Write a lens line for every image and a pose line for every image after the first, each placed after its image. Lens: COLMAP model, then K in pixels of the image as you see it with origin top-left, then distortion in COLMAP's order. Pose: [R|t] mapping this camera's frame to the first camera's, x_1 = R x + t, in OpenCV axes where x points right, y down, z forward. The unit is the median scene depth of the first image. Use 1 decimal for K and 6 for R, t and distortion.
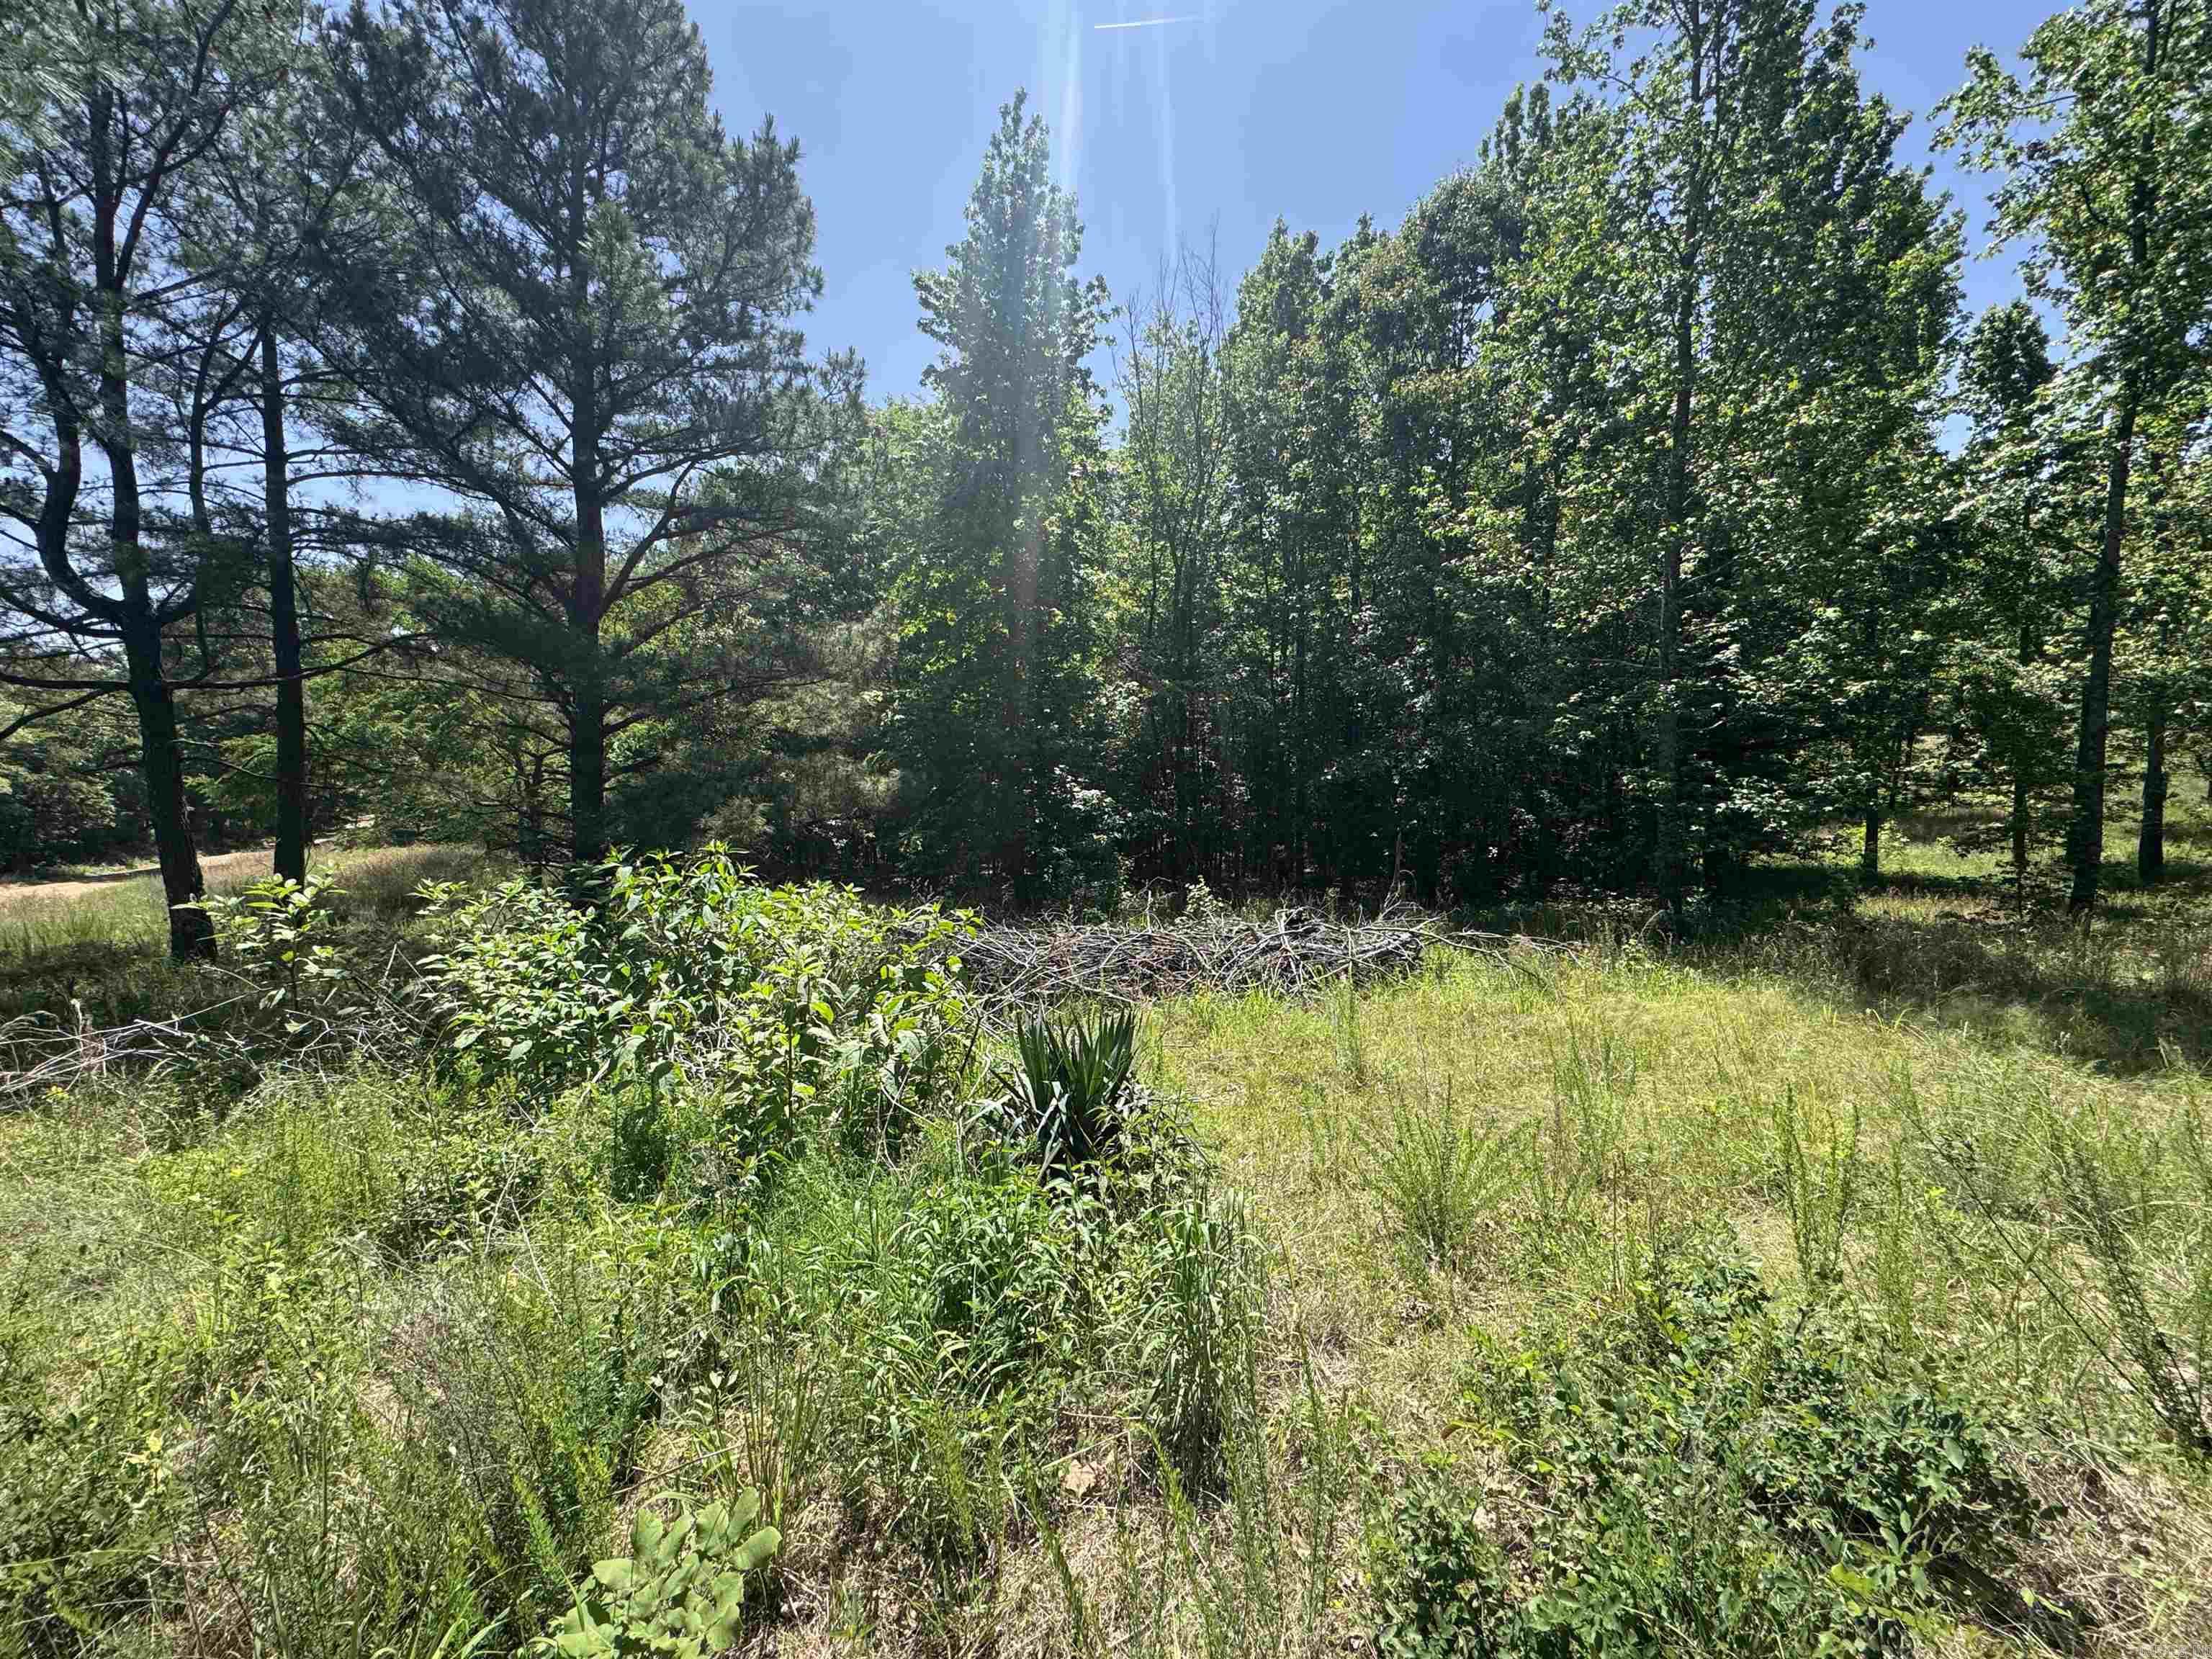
lens RADIAL K [[883.5, 0, 1103.2], [0, 883.5, 830.0], [0, 0, 1]] dist [-0.004110, 0.000578]
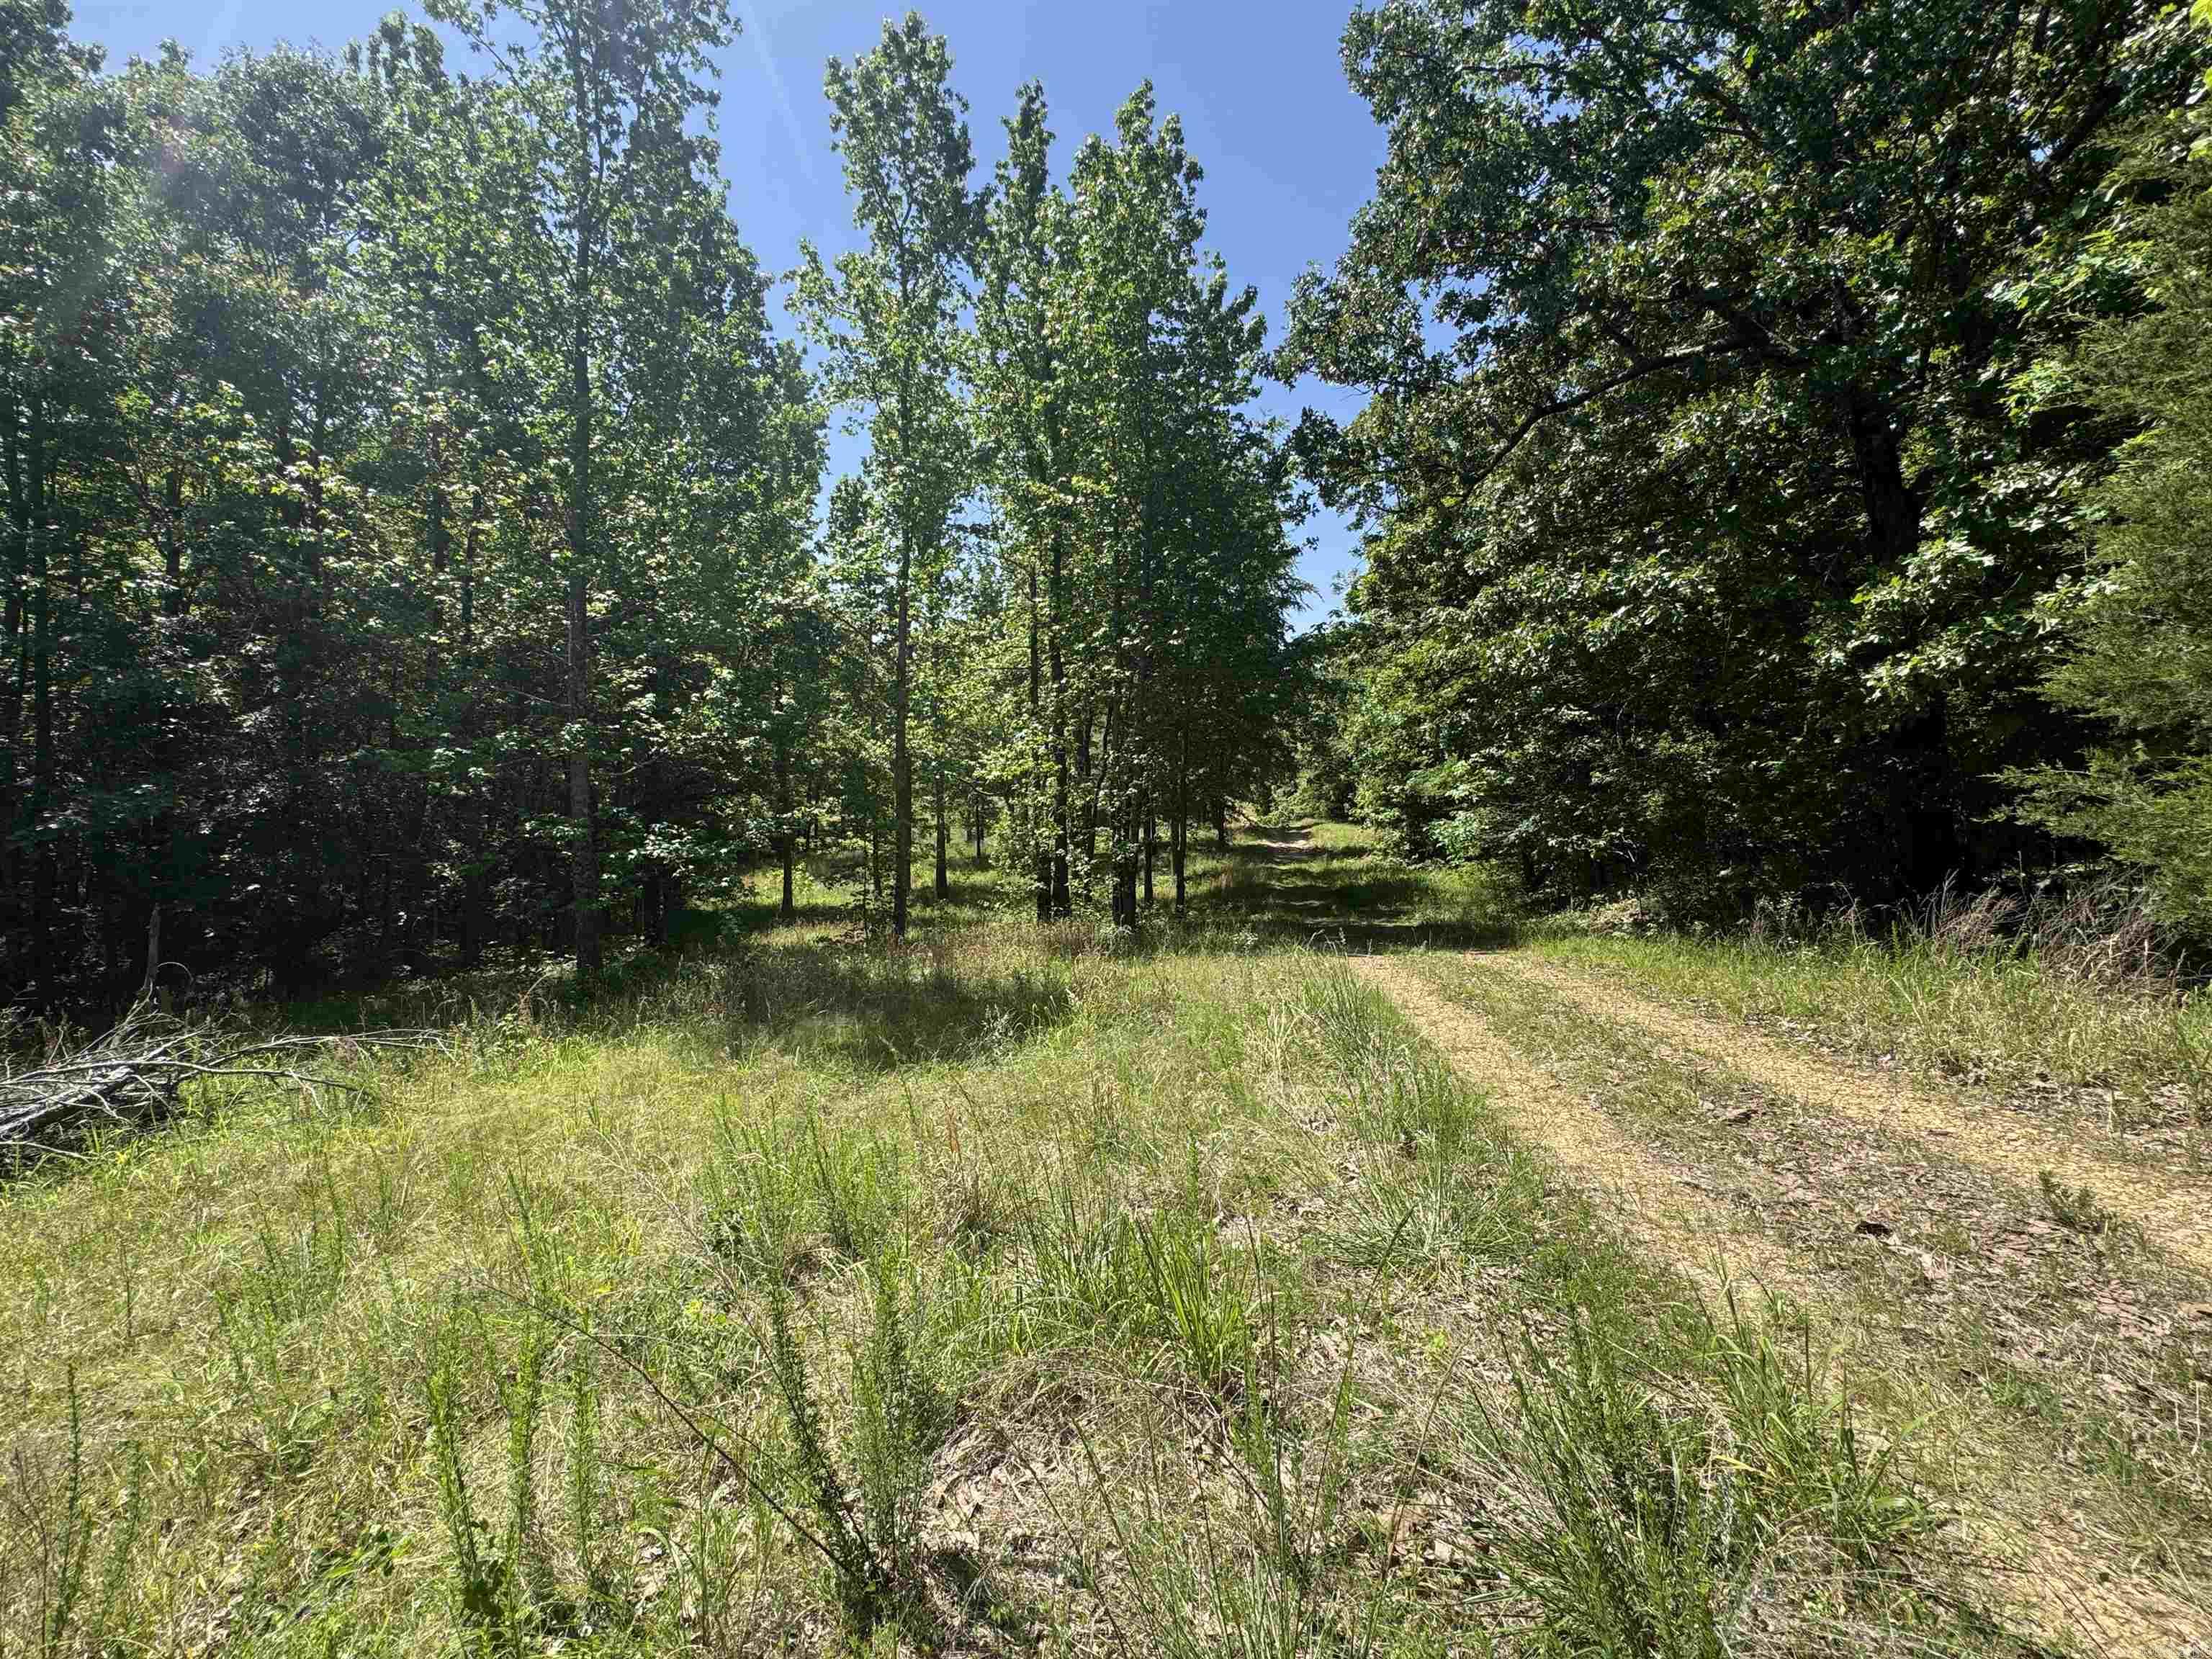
lens RADIAL K [[891.8, 0, 1103.2], [0, 891.8, 839.5], [0, 0, 1]] dist [-0.000375, 0.000125]
pose [[0.498455, -0.011206, 0.866843, 0.088070], [0.053364, 0.998417, -0.017778, 0.002815], [-0.865272, 0.055120, 0.498264, 0.050568]]
